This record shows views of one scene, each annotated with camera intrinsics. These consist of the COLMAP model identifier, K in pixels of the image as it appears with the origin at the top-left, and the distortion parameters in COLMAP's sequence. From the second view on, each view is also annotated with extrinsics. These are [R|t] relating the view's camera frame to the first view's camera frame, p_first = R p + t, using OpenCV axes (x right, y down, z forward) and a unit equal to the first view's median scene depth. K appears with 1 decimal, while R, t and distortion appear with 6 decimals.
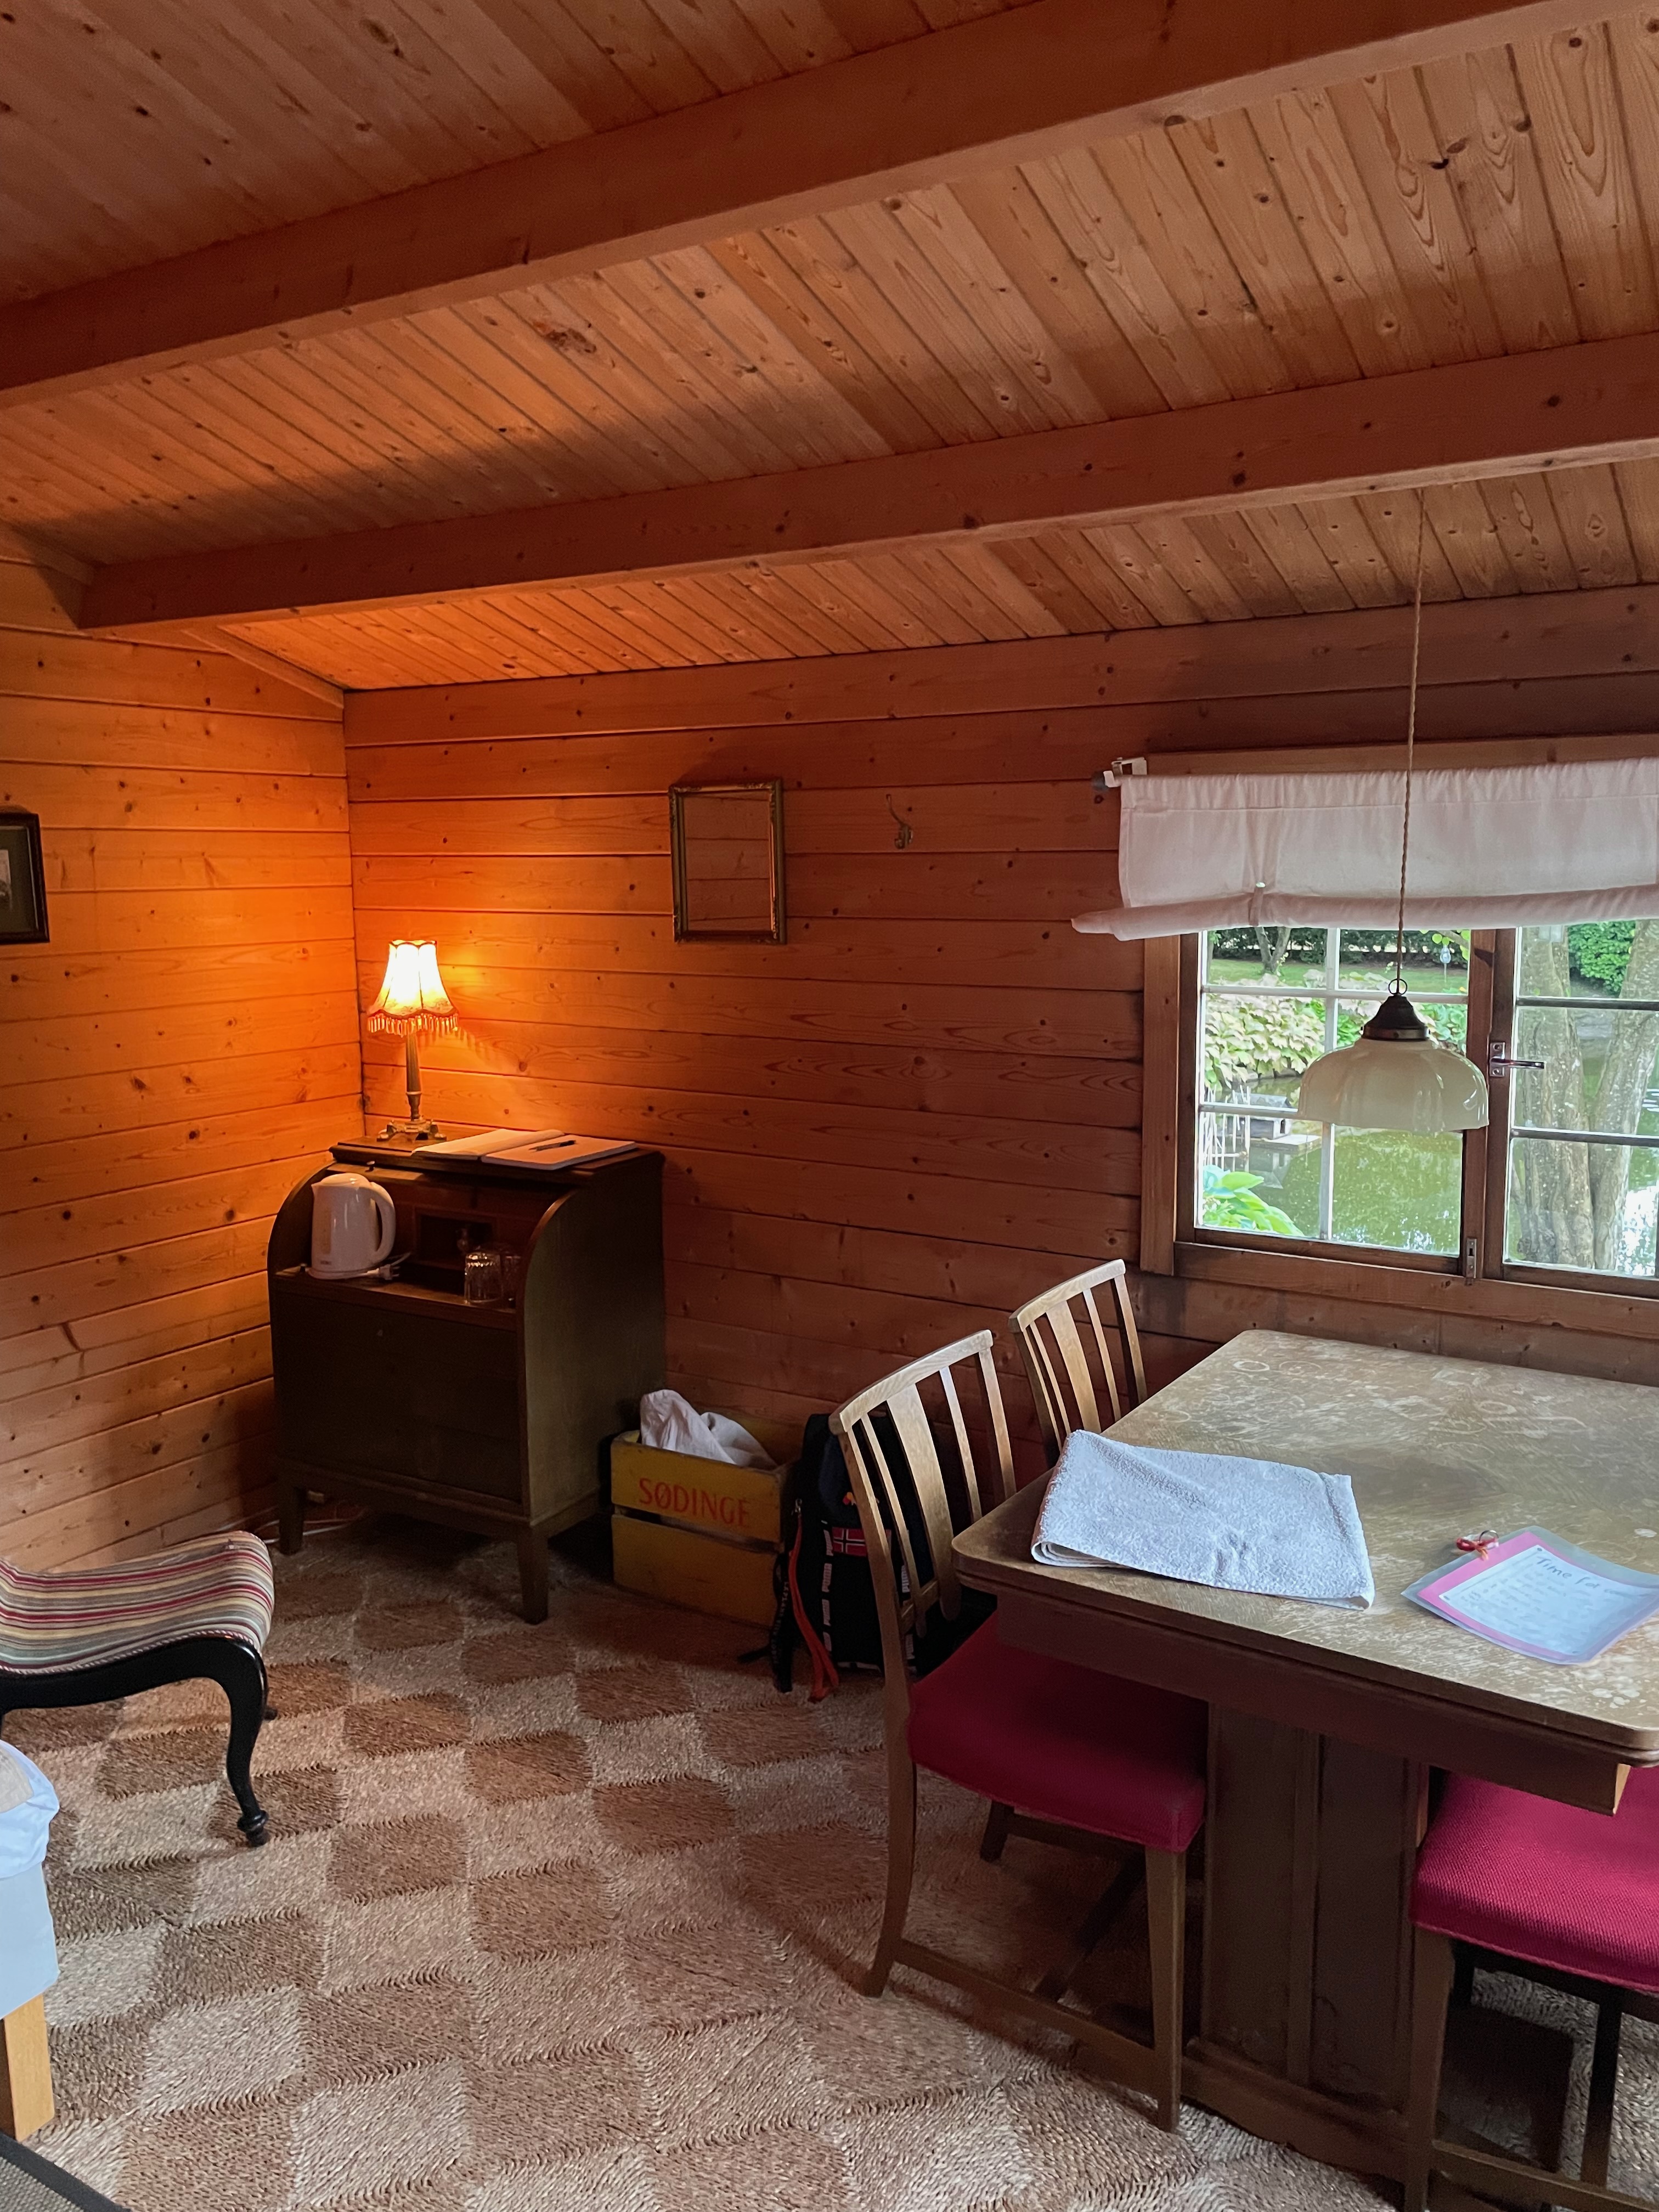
lens RADIAL K [[1678.4, 0, 857.0], [0, 1678.4, 1090.8], [0, 0, 1]] dist [0.086892, -0.104802]
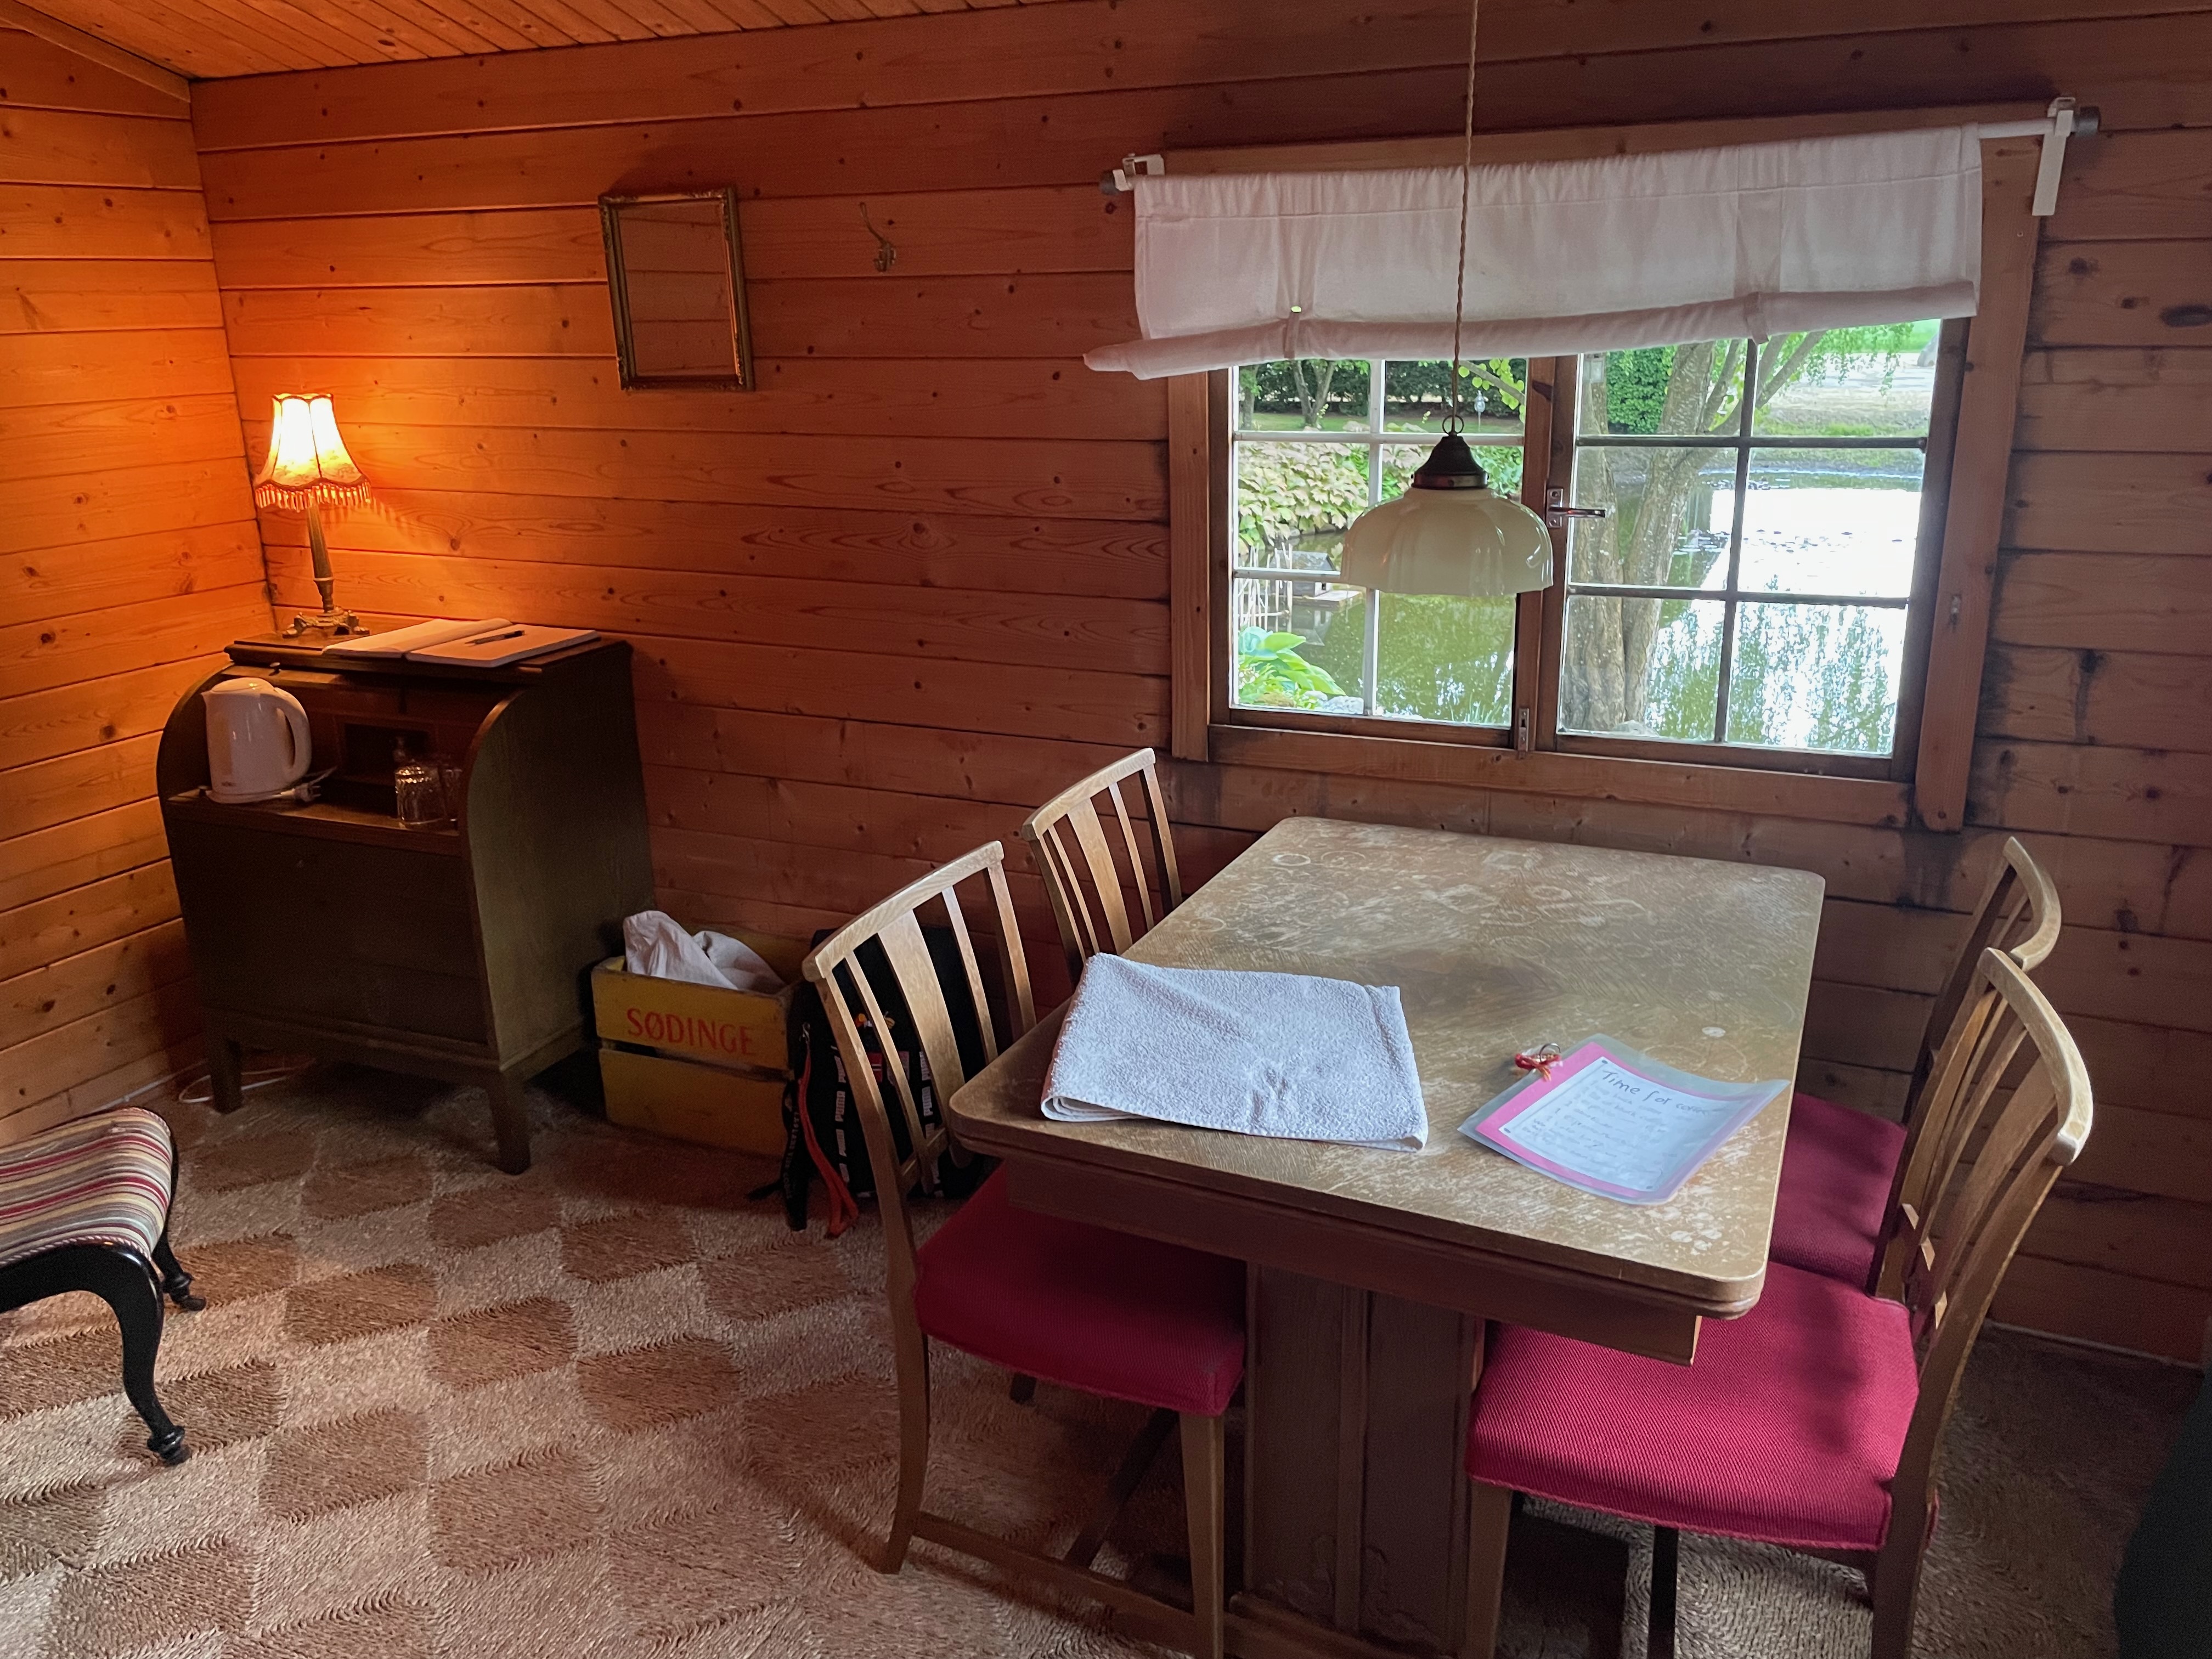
lens RADIAL K [[1678.4, 0, 1125.8], [0, 1678.4, 827.4], [0, 0, 1]] dist [0.086892, -0.104802]
pose [[0.990912, -0.049886, 0.124919, 0.032106], [0.029336, 0.986480, 0.161236, -0.002707], [-0.131274, -0.156106, 0.978978, 0.126369]]
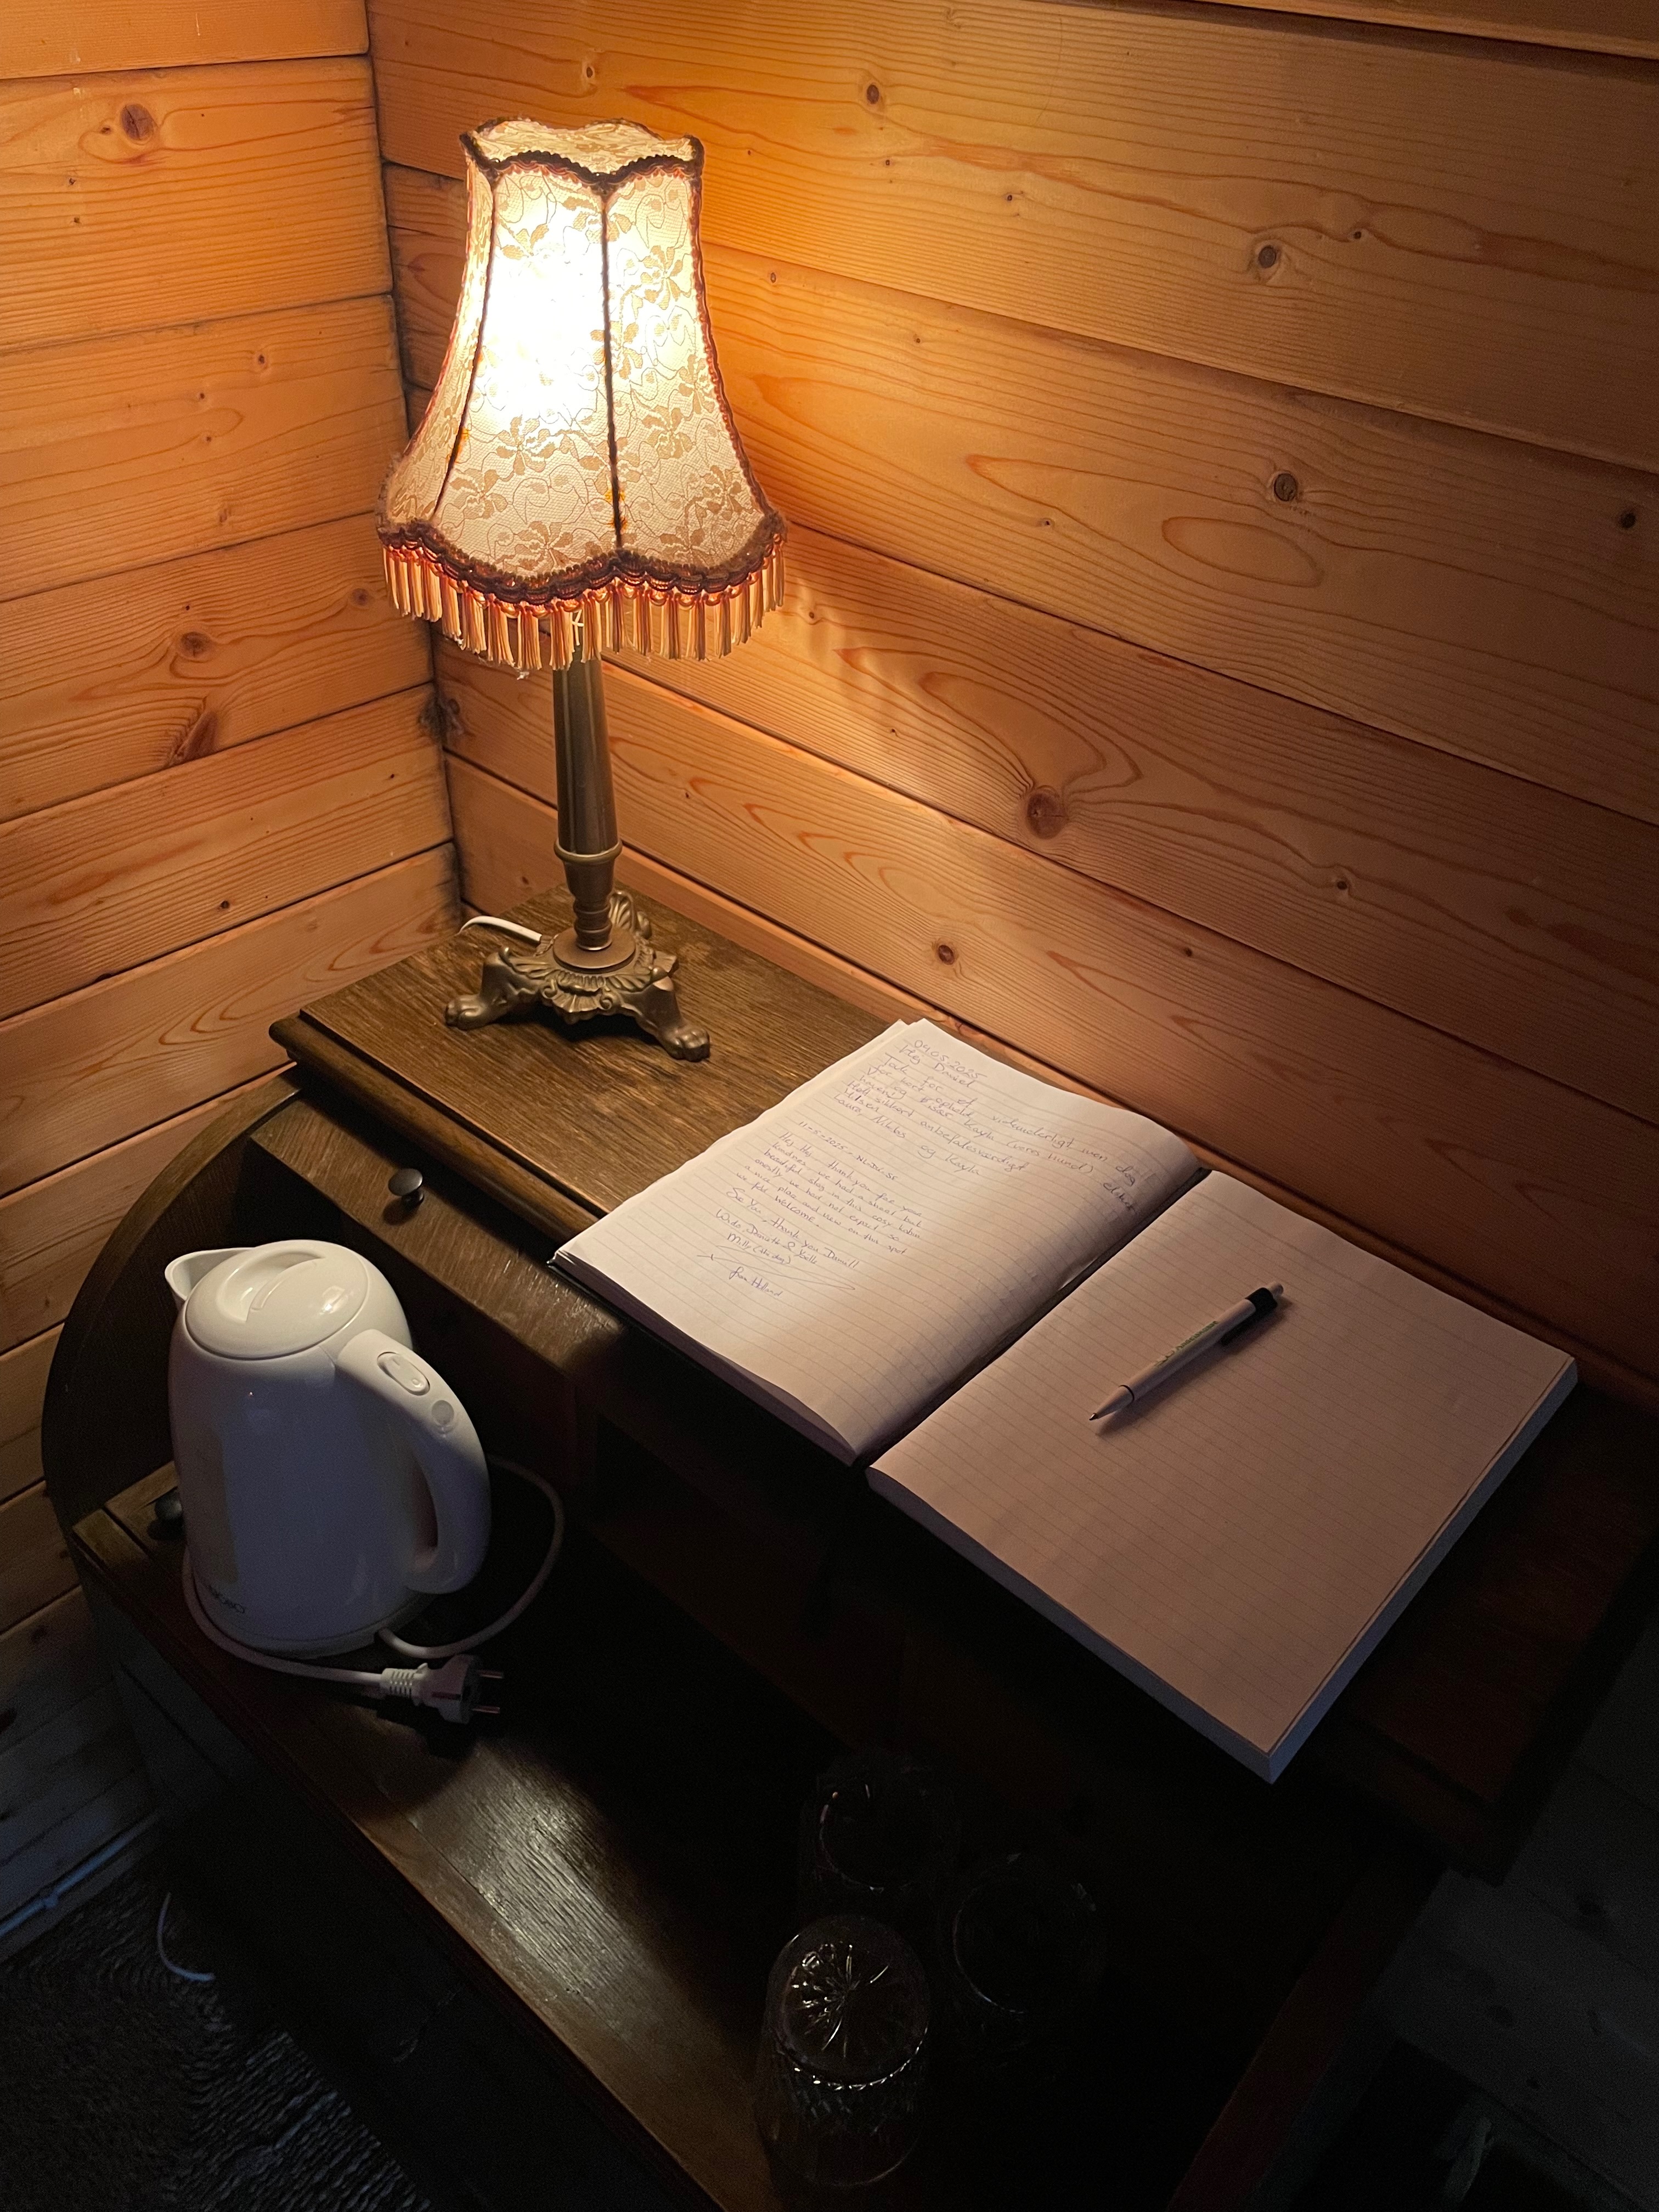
lens RADIAL K [[1678.4, 0, 832.1], [0, 1678.4, 1098.0], [0, 0, 1]] dist [0.086892, -0.104802]
pose [[0.981818, 0.150313, -0.115927, -0.268450], [-0.075766, 0.870265, 0.486721, -0.123871], [0.174048, -0.469088, 0.865831, 1.076830]]
